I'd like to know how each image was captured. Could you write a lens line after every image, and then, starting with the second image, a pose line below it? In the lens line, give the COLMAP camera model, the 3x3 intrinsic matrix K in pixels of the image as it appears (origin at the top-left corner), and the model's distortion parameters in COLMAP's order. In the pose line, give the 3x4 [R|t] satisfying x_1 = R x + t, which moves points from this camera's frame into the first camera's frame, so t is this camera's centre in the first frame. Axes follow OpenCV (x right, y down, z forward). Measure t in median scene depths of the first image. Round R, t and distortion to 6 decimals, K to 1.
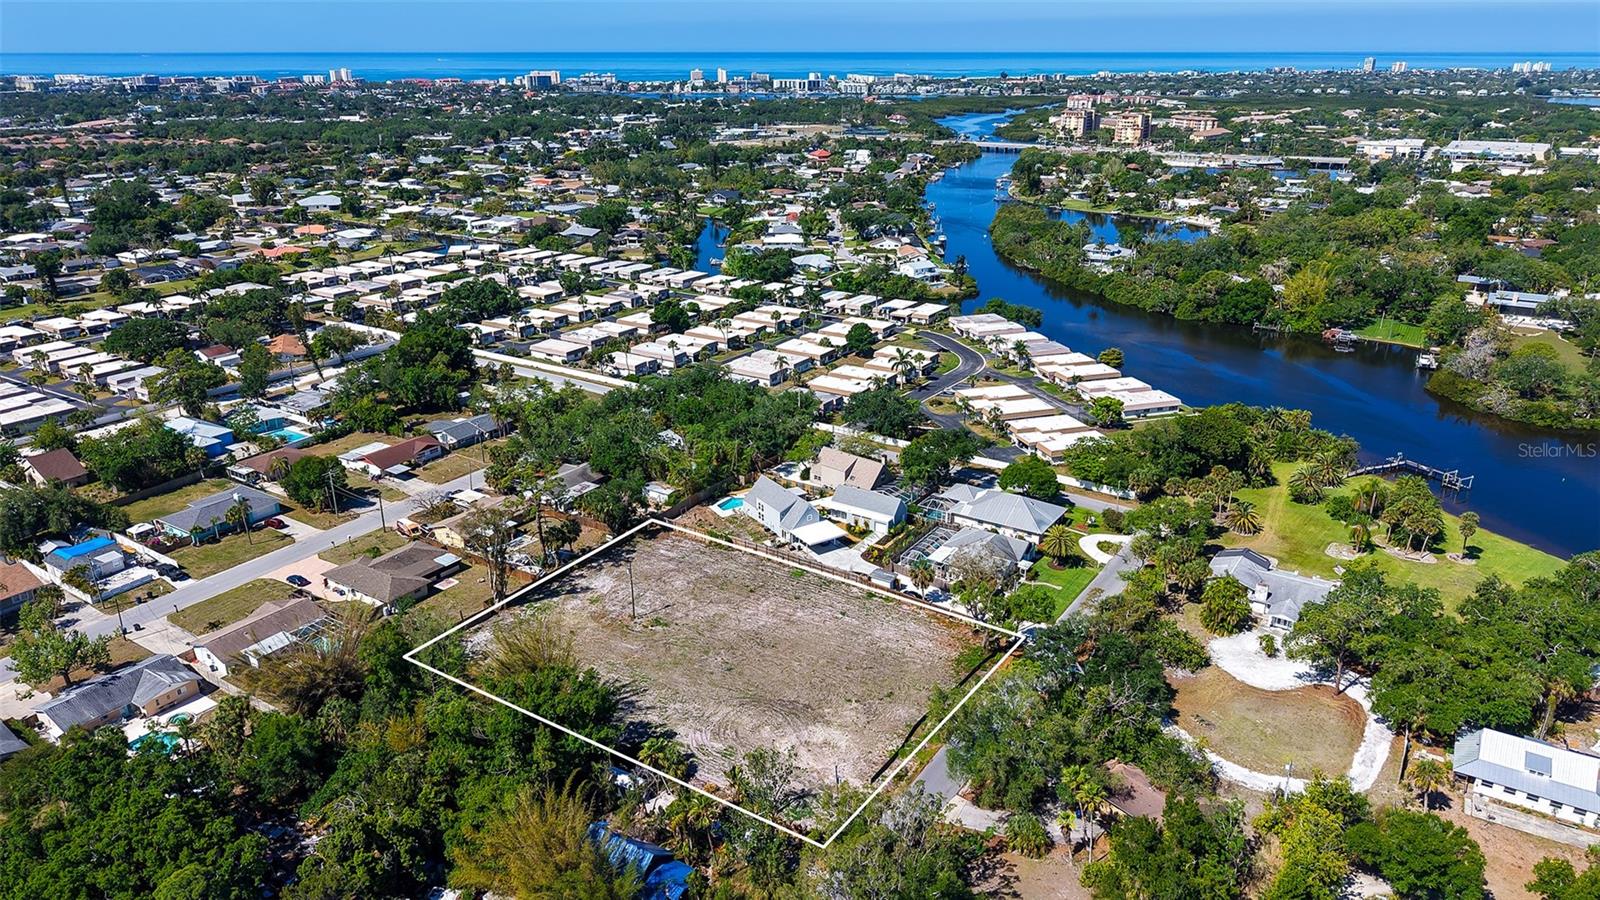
lens RADIAL K [[1071.8, 0, 800.0], [0, 1071.8, 450.0], [0, 0, 1]] dist [0.032515, -0.044315]
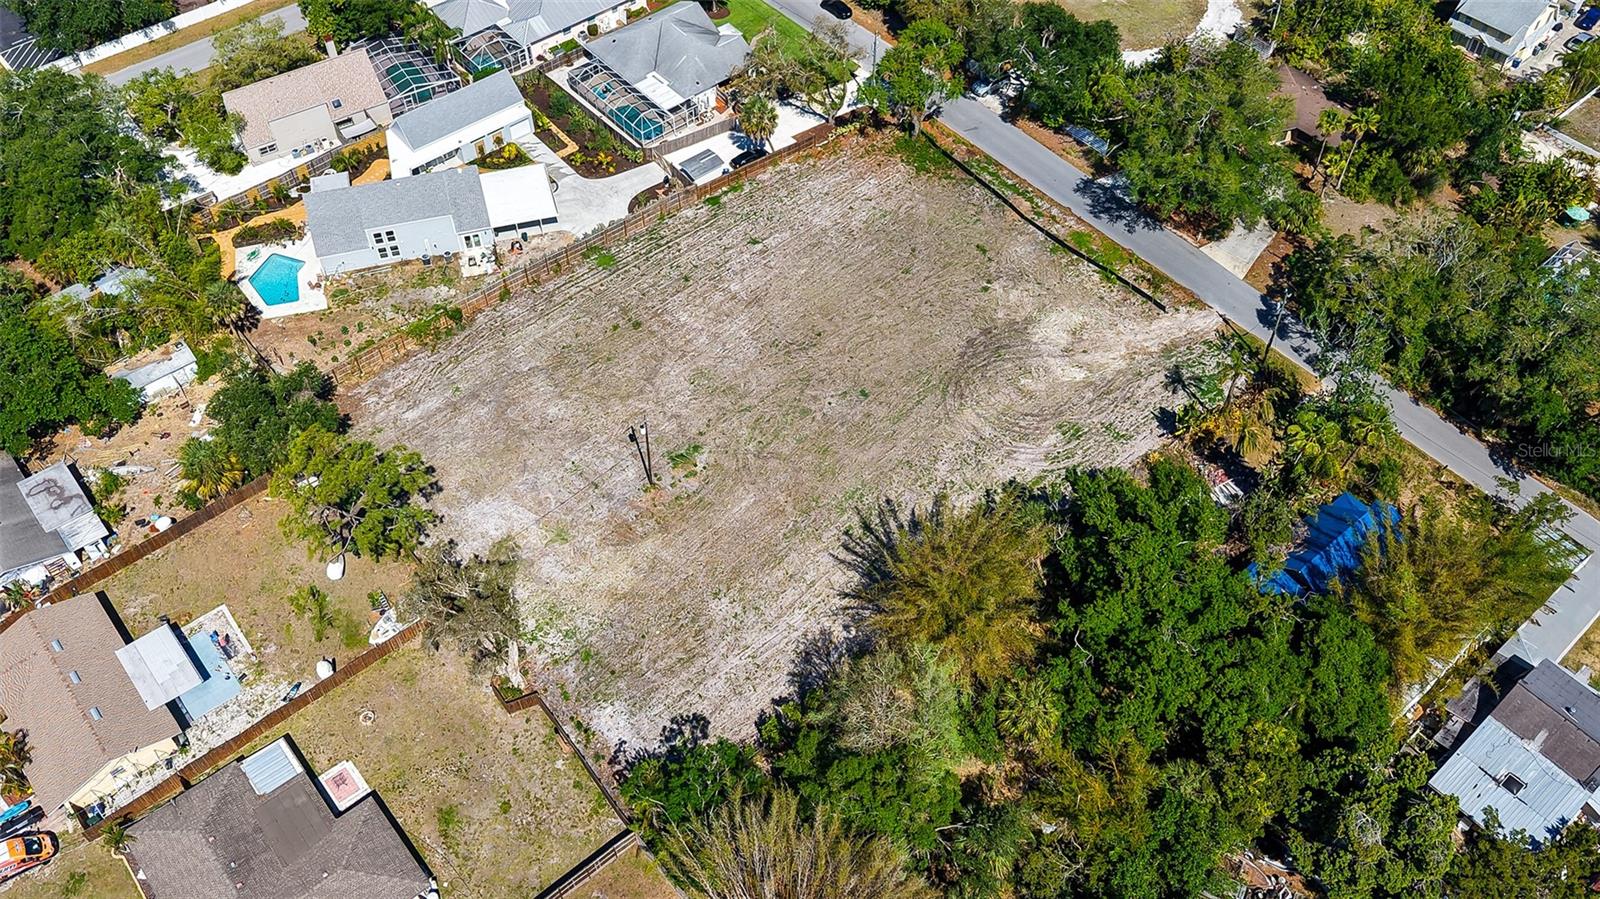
lens RADIAL K [[1349.9, 0, 820.4], [0, 1349.9, 451.7], [0, 0, 1]] dist [0.085631, -0.185873]
pose [[0.286938, -0.742115, 0.605749, -0.328863], [0.332570, 0.670181, 0.663517, -0.178406], [-0.898367, 0.011065, 0.439106, 0.369786]]
